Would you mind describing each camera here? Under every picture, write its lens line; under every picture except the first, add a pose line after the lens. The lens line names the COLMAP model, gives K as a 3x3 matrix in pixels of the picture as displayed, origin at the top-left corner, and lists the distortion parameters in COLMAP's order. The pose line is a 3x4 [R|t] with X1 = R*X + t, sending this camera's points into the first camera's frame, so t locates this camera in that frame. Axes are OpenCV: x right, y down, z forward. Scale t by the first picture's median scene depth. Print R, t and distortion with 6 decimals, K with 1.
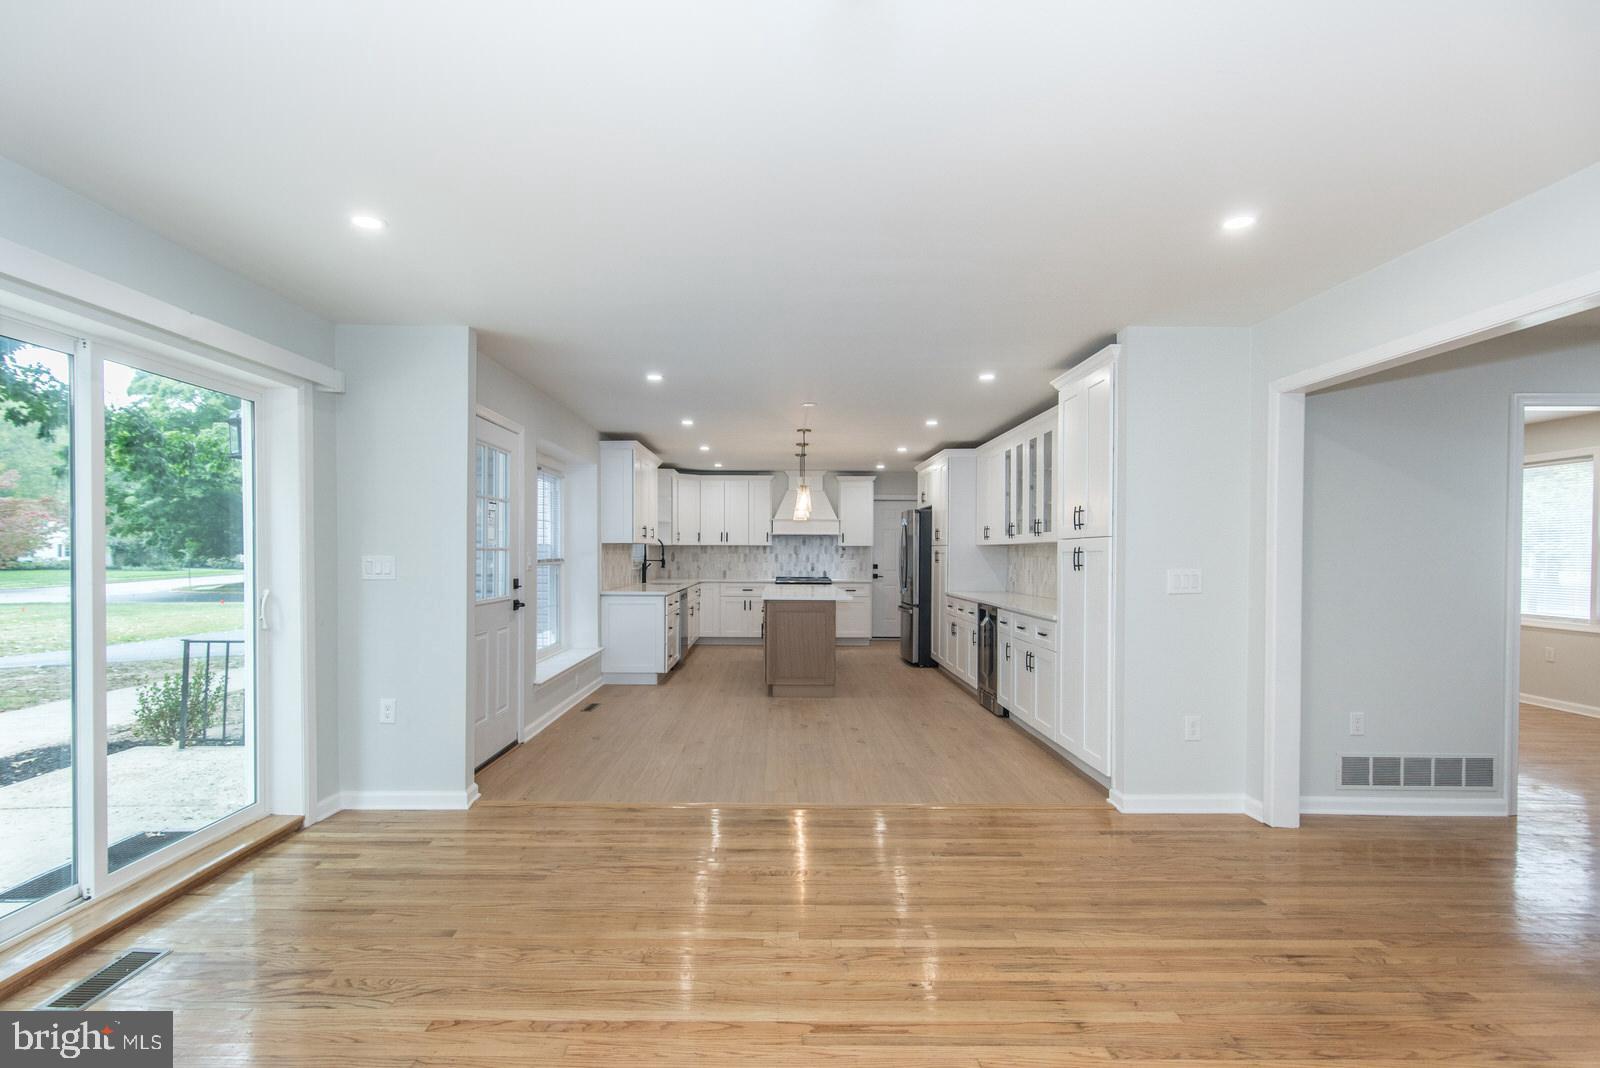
lens RADIAL K [[810.2, 0, 775.7], [0, 810.2, 554.3], [0, 0, 1]] dist [0.006656, -0.000771]
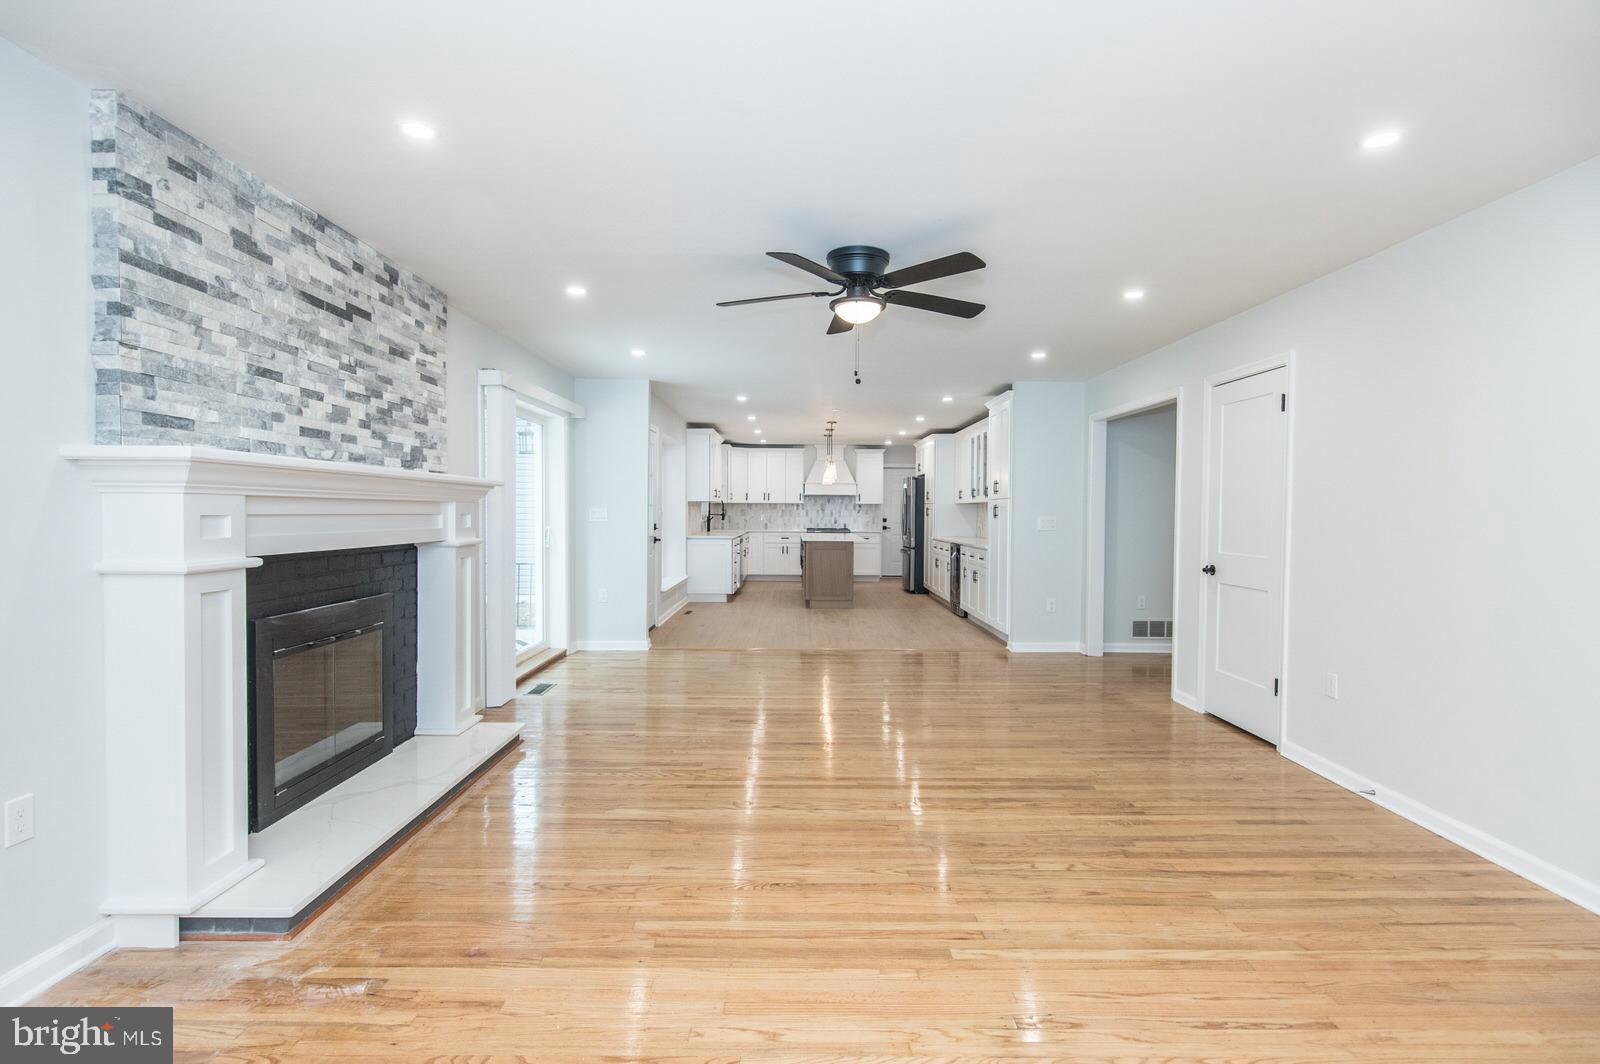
lens RADIAL K [[810.2, 0, 819.5], [0, 810.2, 544.9], [0, 0, 1]] dist [0.006656, -0.000771]
pose [[0.999476, 0.000498, 0.032372, -0.032608], [-0.001799, 0.999192, 0.040159, 0.004971], [-0.032326, -0.040196, 0.998669, -0.428101]]
